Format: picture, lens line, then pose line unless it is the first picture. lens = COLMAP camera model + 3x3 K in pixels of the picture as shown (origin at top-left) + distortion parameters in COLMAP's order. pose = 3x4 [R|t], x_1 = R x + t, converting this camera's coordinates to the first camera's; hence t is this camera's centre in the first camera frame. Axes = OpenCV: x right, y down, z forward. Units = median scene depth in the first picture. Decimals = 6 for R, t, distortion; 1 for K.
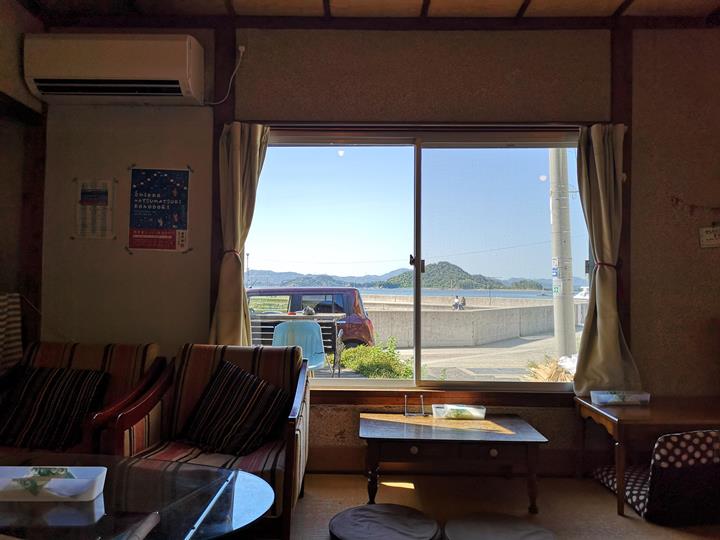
lens RADIAL K [[545.5, 0, 359.7], [0, 545.5, 272.7], [0, 0, 1]] dist [0.023936, -0.039709]
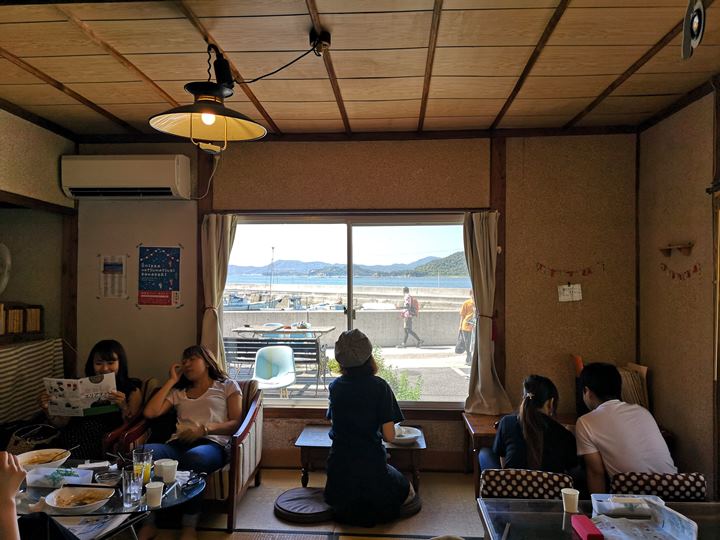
lens RADIAL K [[545.5, 0, 358.9], [0, 545.5, 267.2], [0, 0, 1]] dist [0.023936, -0.039709]
pose [[0.998592, -0.012036, -0.051659, 0.204836], [0.012555, 0.999874, 0.009747, -0.146038], [0.051535, -0.010382, 0.998617, -0.344489]]
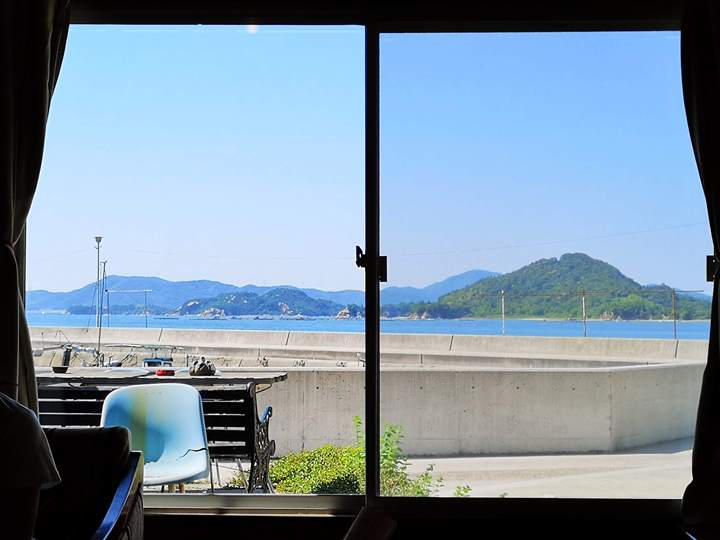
lens RADIAL K [[1316.9, 0, 360.8], [0, 1316.9, 269.9], [0, 0, 1]] dist [-0.024202, 0.000000]
pose [[0.999943, -0.006351, -0.008594, 0.109090], [0.006277, 0.999943, -0.008683, -0.000948], [0.008648, 0.008629, 0.999925, -0.206398]]
